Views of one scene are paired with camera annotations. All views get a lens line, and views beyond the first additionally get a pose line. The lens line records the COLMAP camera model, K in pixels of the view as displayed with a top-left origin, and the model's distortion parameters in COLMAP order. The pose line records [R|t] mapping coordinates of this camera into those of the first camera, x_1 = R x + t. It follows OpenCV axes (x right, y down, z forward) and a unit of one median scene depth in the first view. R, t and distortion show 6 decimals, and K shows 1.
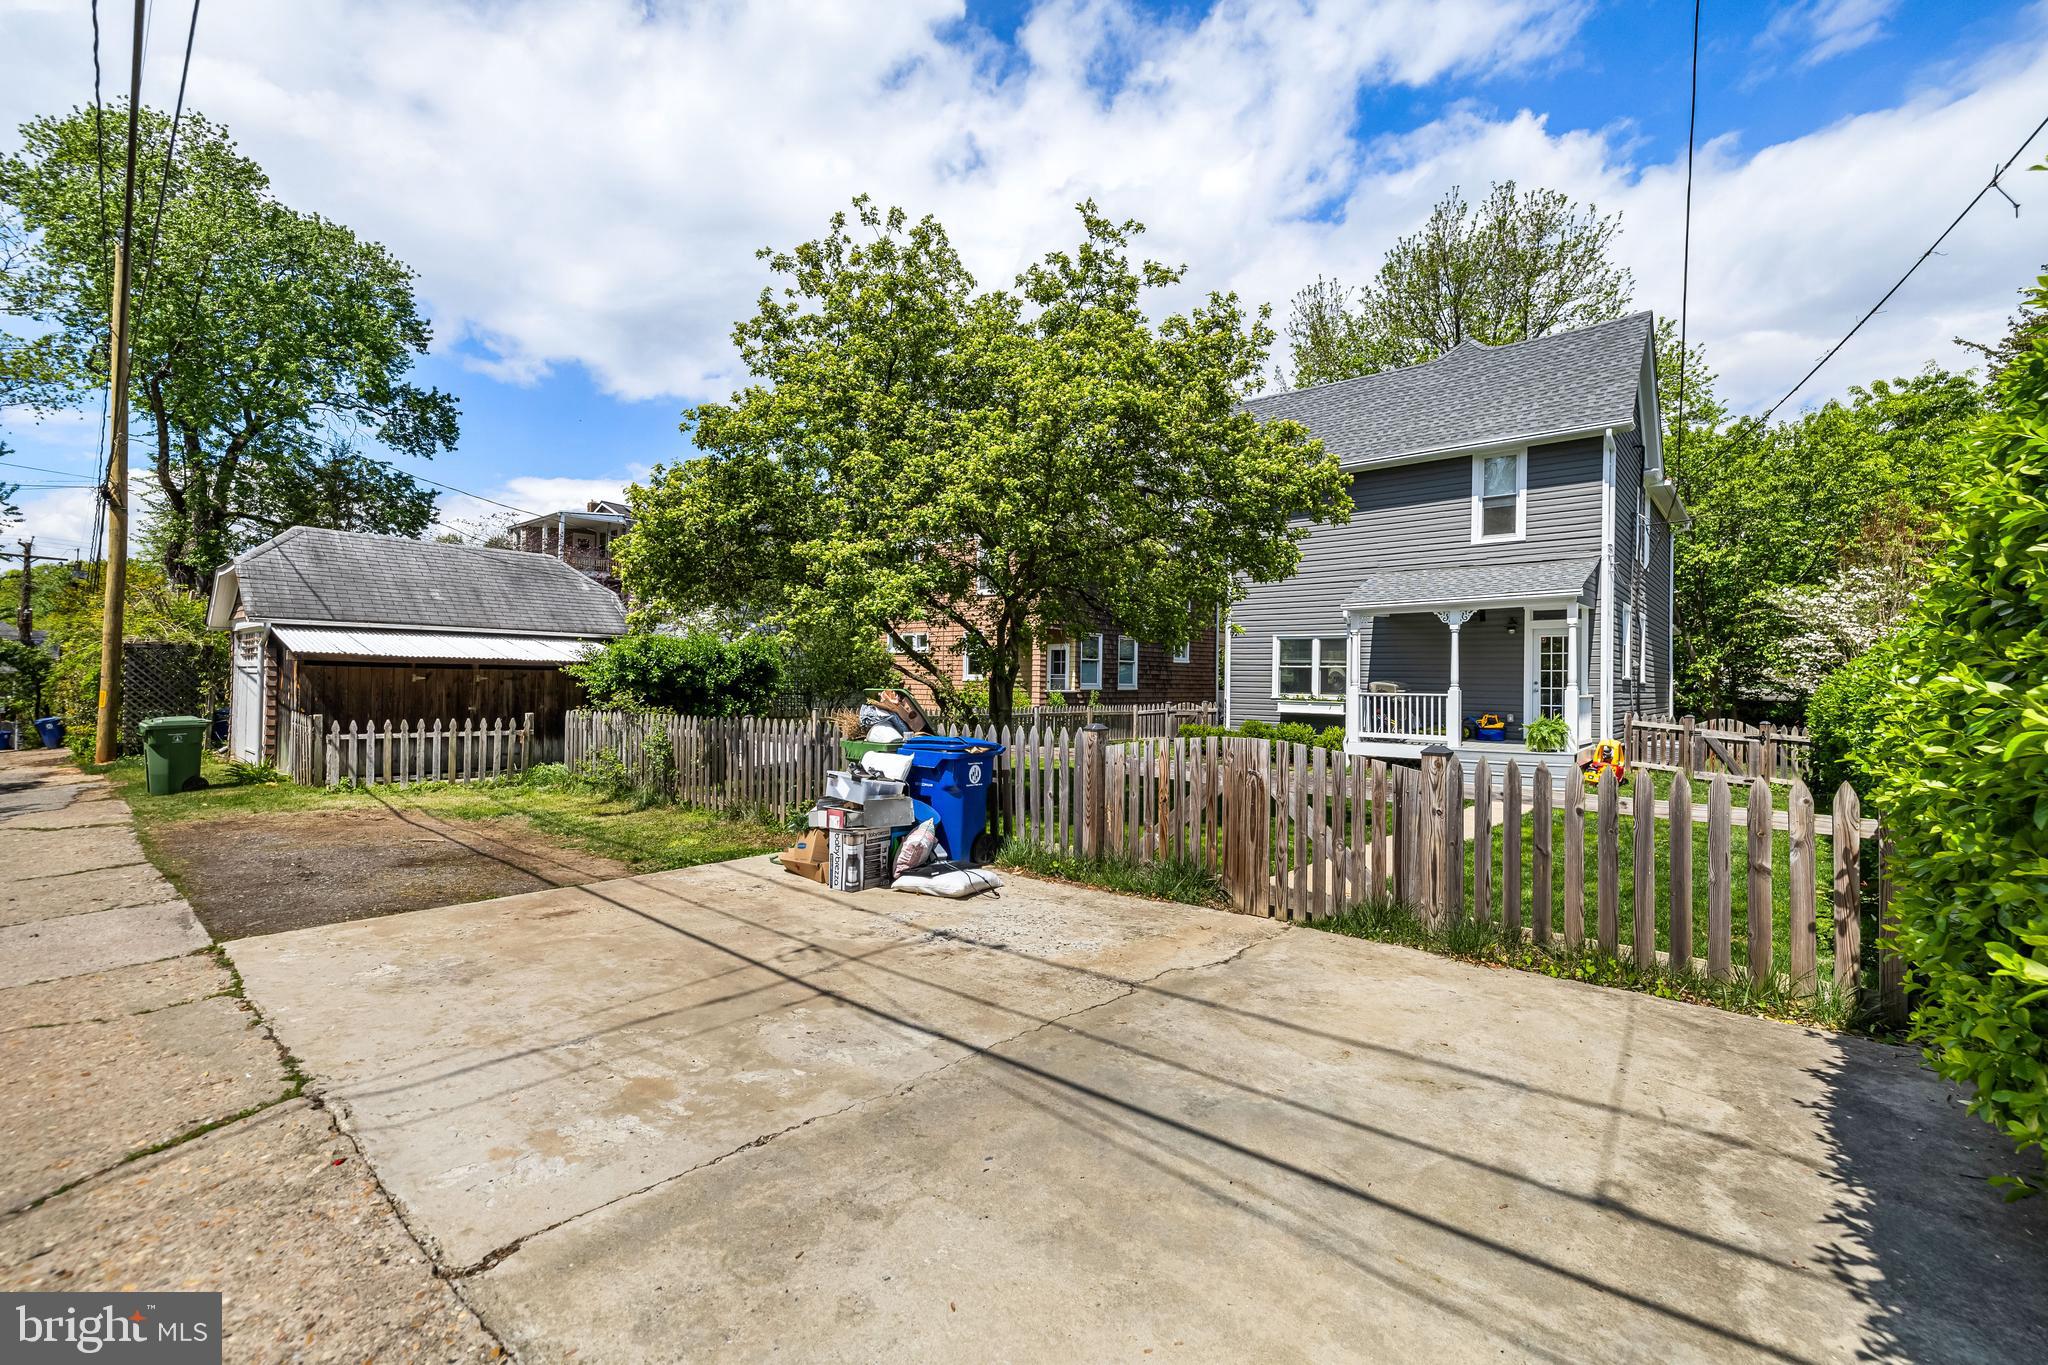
lens RADIAL K [[872.8, 0, 1017.9], [0, 872.8, 680.1], [0, 0, 1]] dist [0.000145, 0.001446]
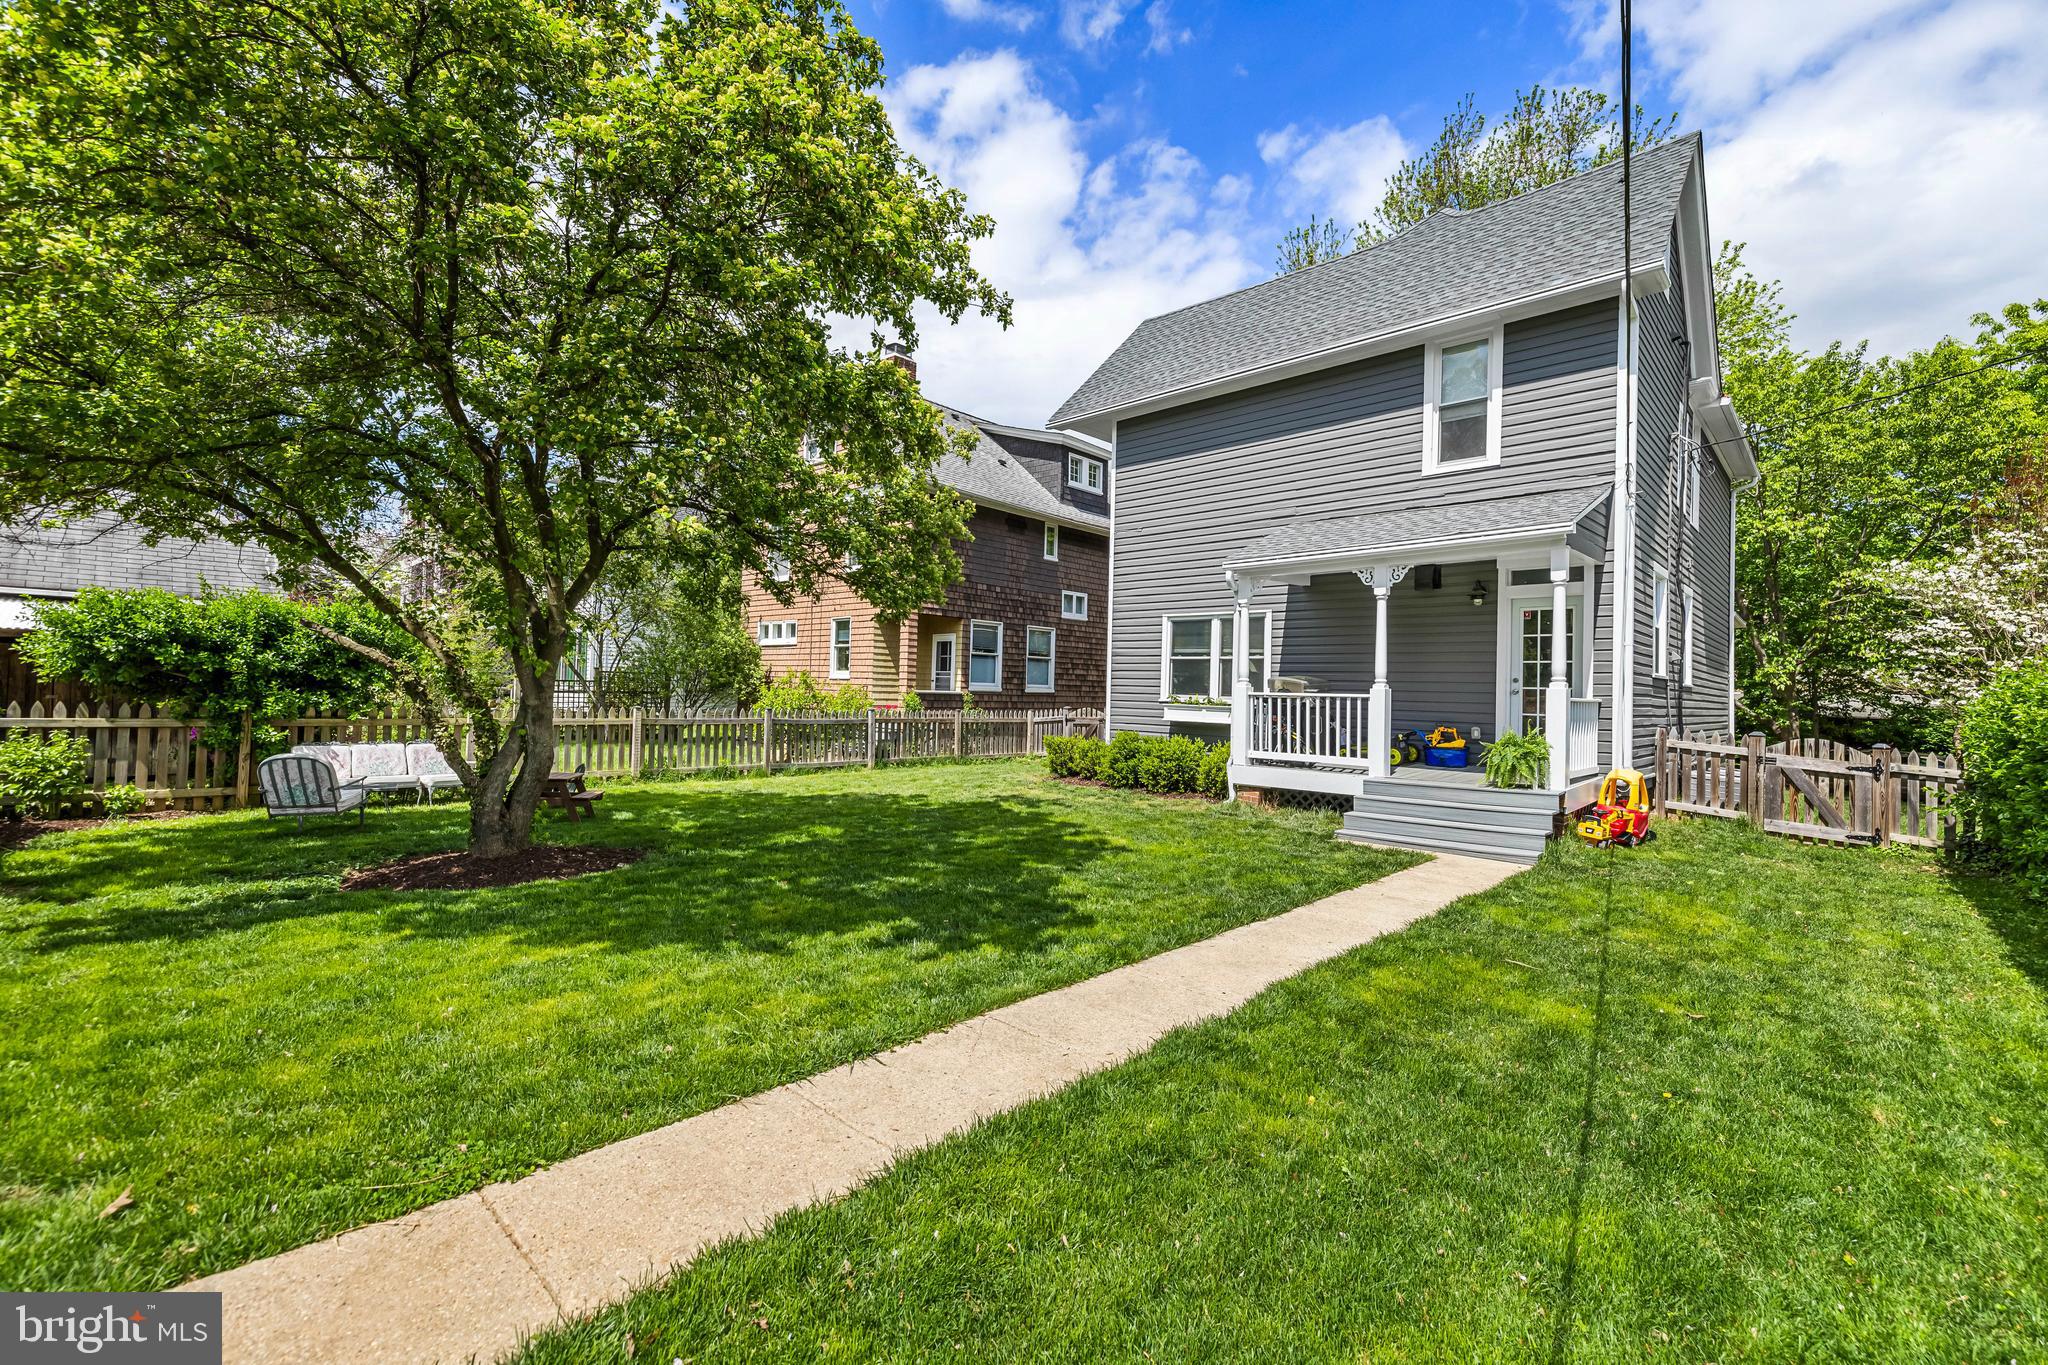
lens RADIAL K [[869.6, 0, 1020.6], [0, 869.6, 680.2], [0, 0, 1]] dist [0.002364, 0.001000]
pose [[0.998842, 0.010886, -0.046858, 0.241086], [-0.011387, 0.999881, -0.010436, 0.013808], [0.046739, 0.010957, 0.998847, 0.312323]]
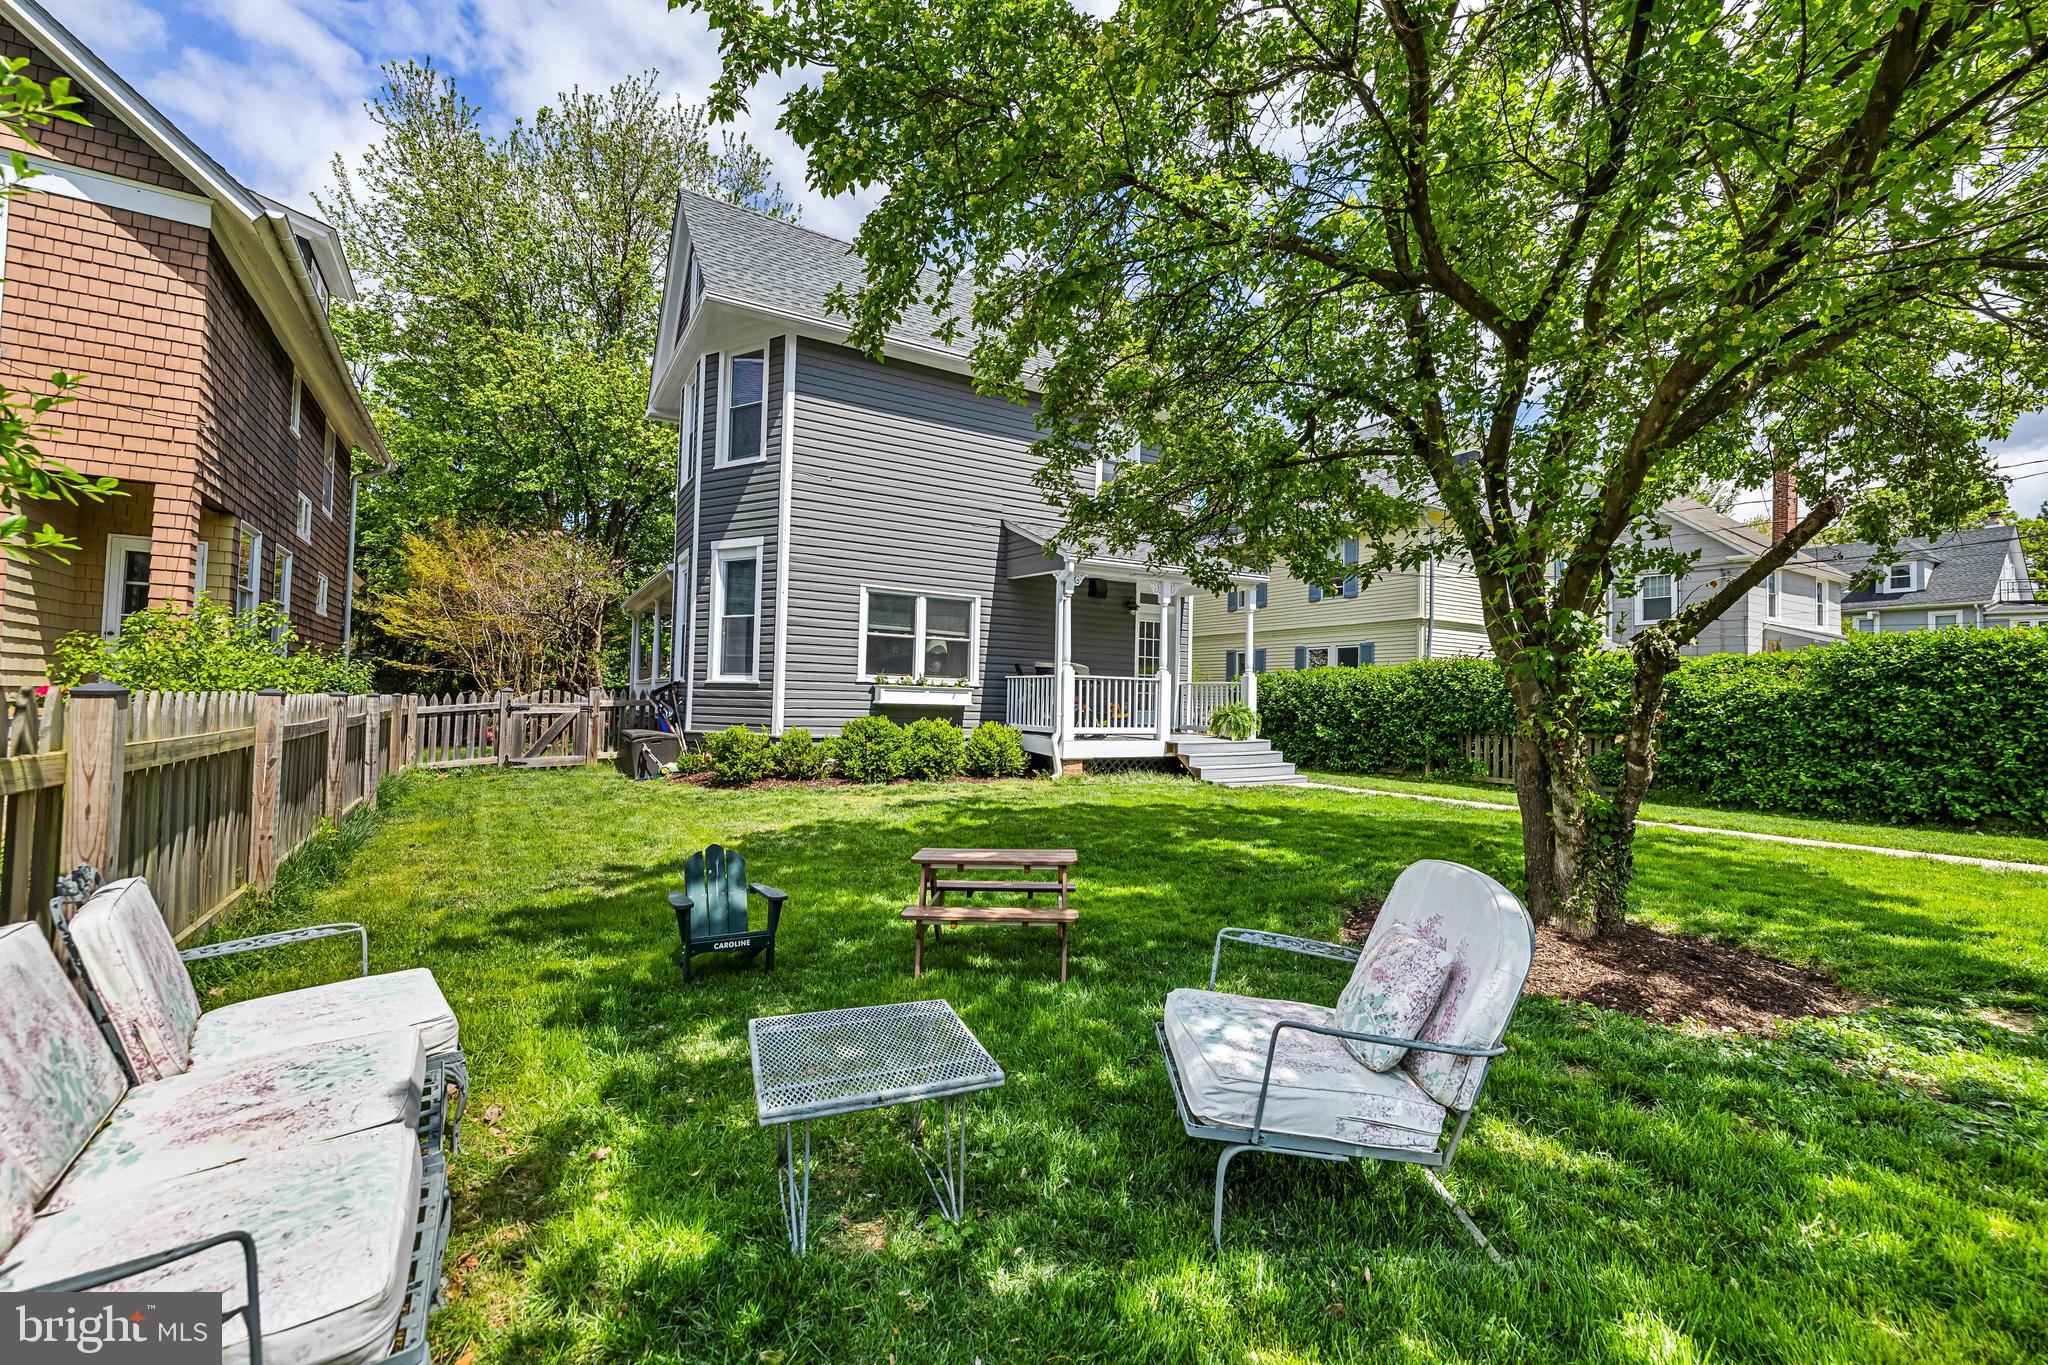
lens RADIAL K [[869.6, 0, 1038.0], [0, 869.6, 684.8], [0, 0, 1]] dist [0.002364, 0.001000]
pose [[0.292624, 0.013680, 0.956130, -0.325400], [-0.021502, 0.999739, -0.007723, 0.028684], [-0.955986, -0.018299, 0.292842, 0.794155]]
